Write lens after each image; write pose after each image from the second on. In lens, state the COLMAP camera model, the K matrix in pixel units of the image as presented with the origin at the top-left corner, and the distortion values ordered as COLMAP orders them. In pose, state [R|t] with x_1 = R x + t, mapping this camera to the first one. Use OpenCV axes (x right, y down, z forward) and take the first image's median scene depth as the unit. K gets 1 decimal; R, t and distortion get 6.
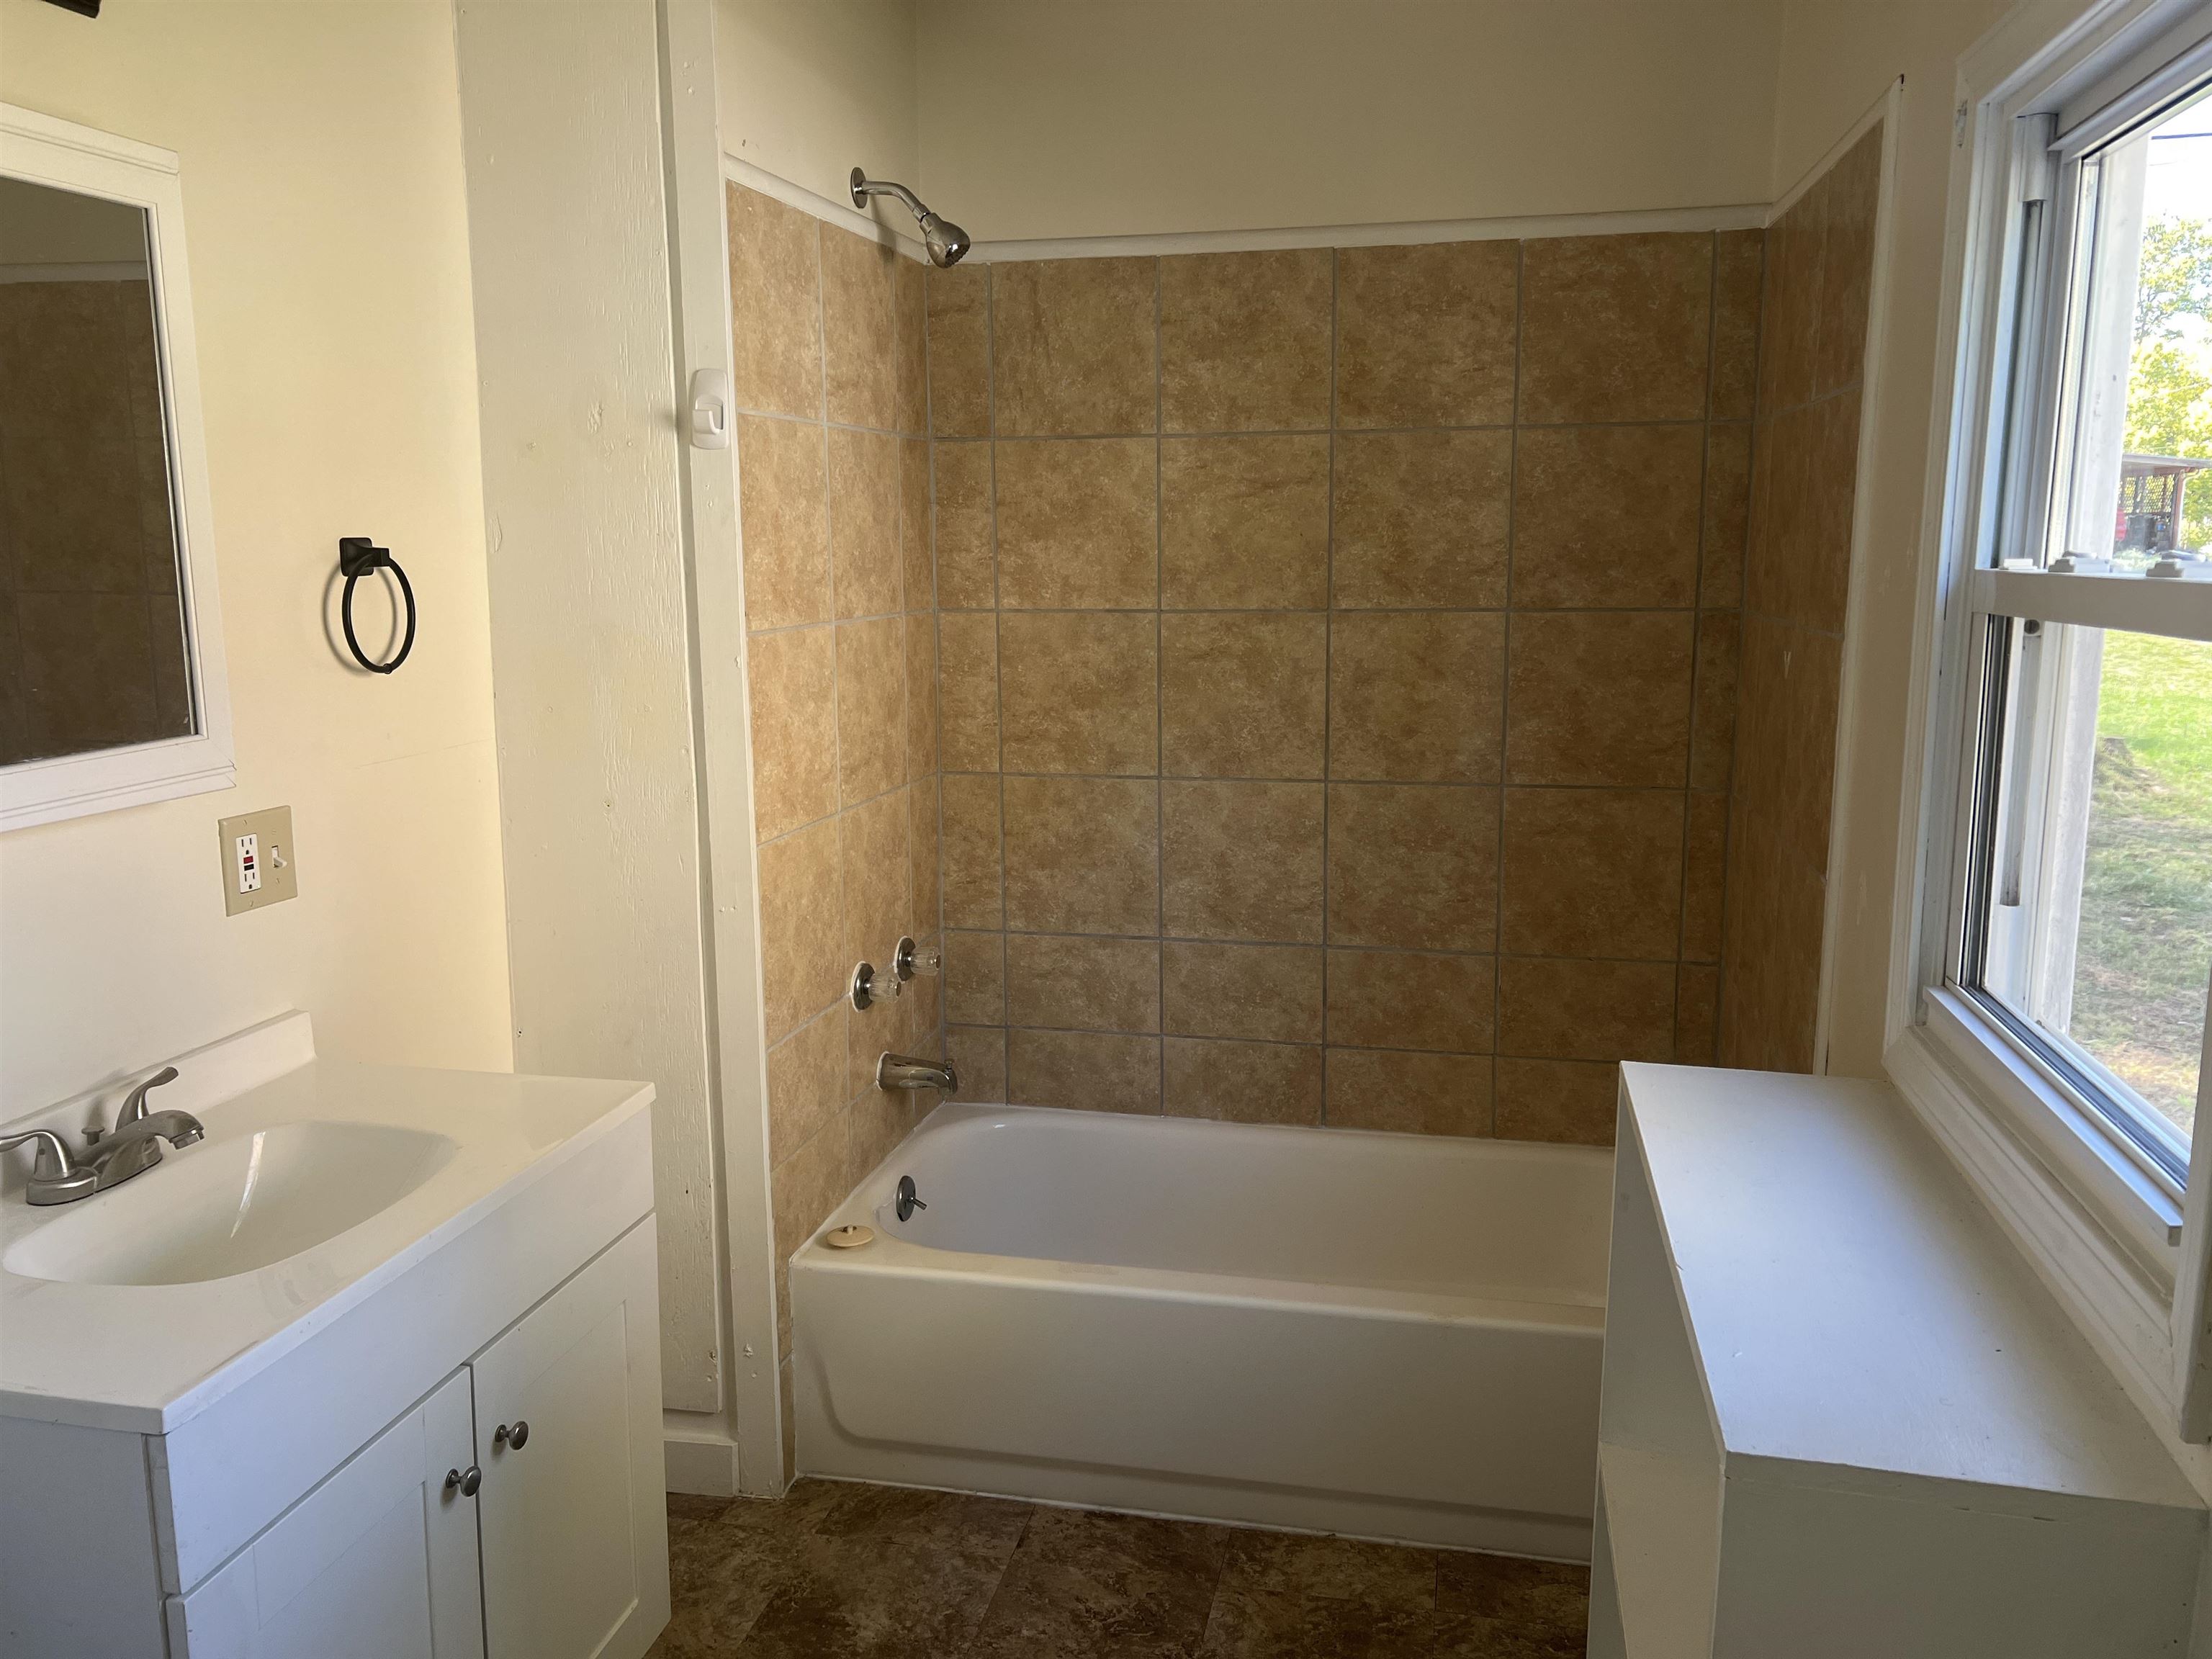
lens RADIAL K [[1680.7, 0, 1097.1], [0, 1680.7, 830.2], [0, 0, 1]] dist [0.033492, -0.016090]
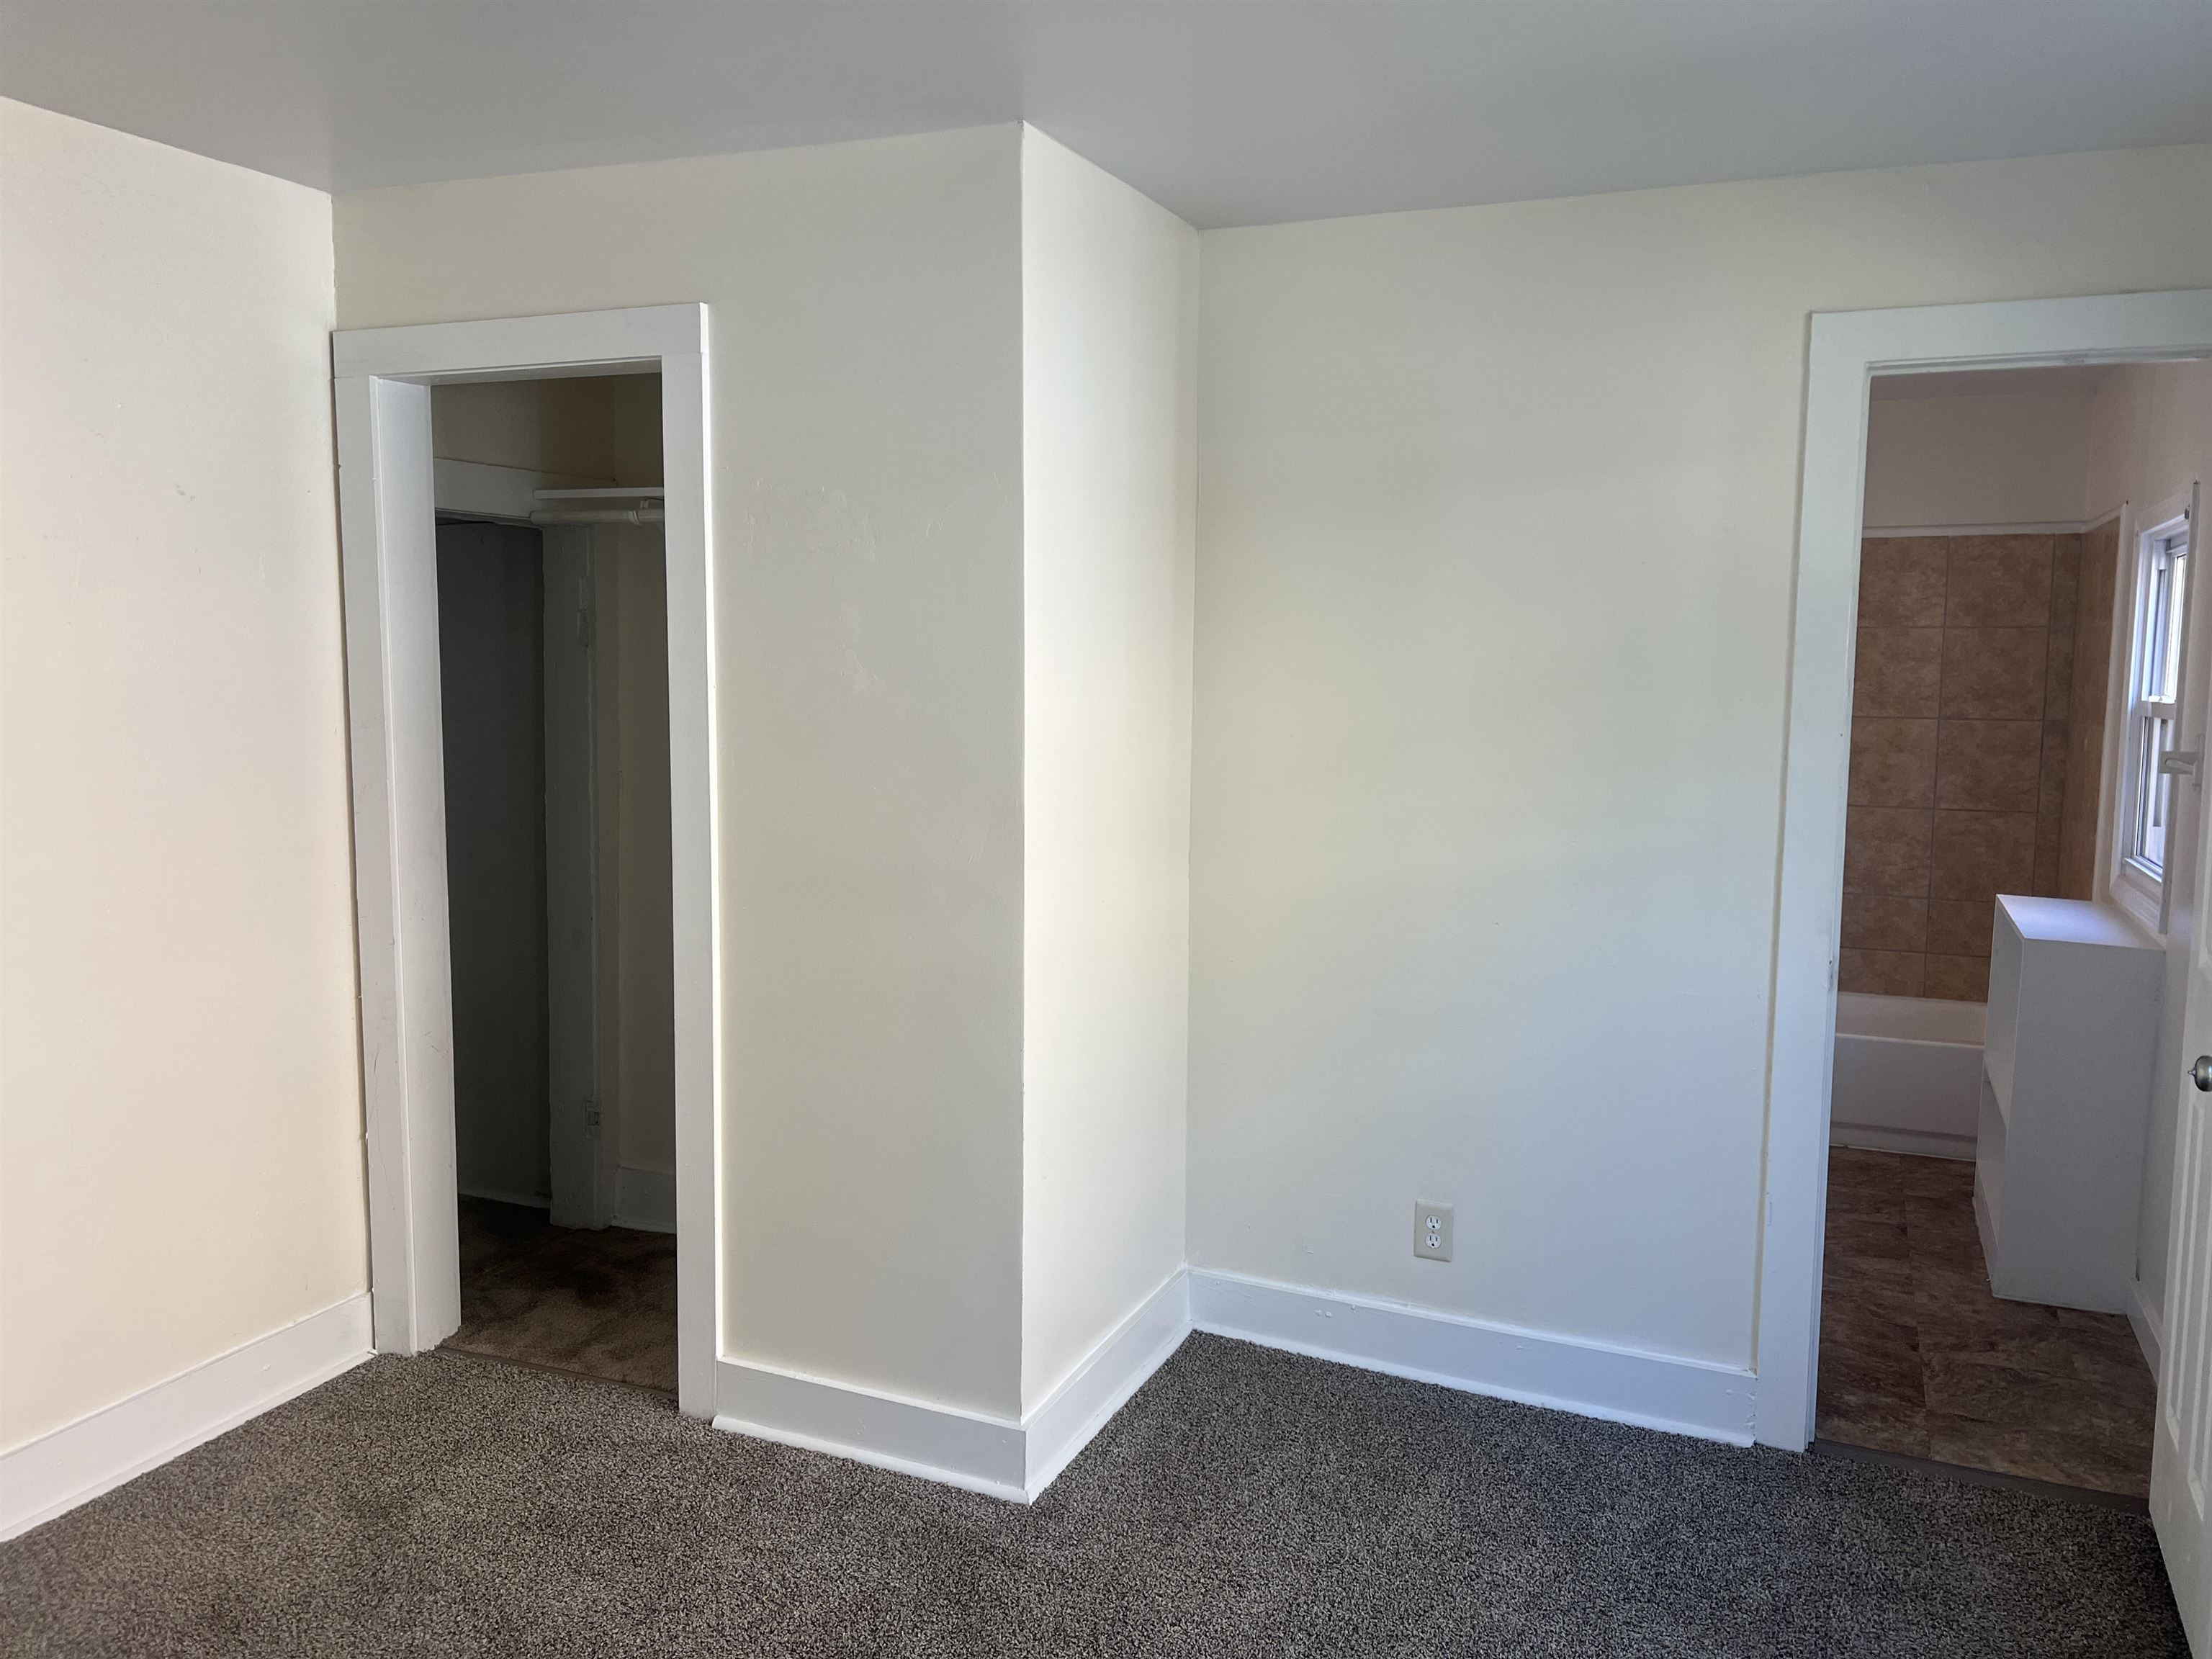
lens RADIAL K [[1680.7, 0, 1113.1], [0, 1680.7, 822.2], [0, 0, 1]] dist [0.033492, -0.016090]
pose [[0.981995, 0.036116, -0.185424, -0.336478], [-0.050307, 0.996106, -0.072406, 0.183602], [0.182087, 0.080431, 0.979987, -1.115323]]
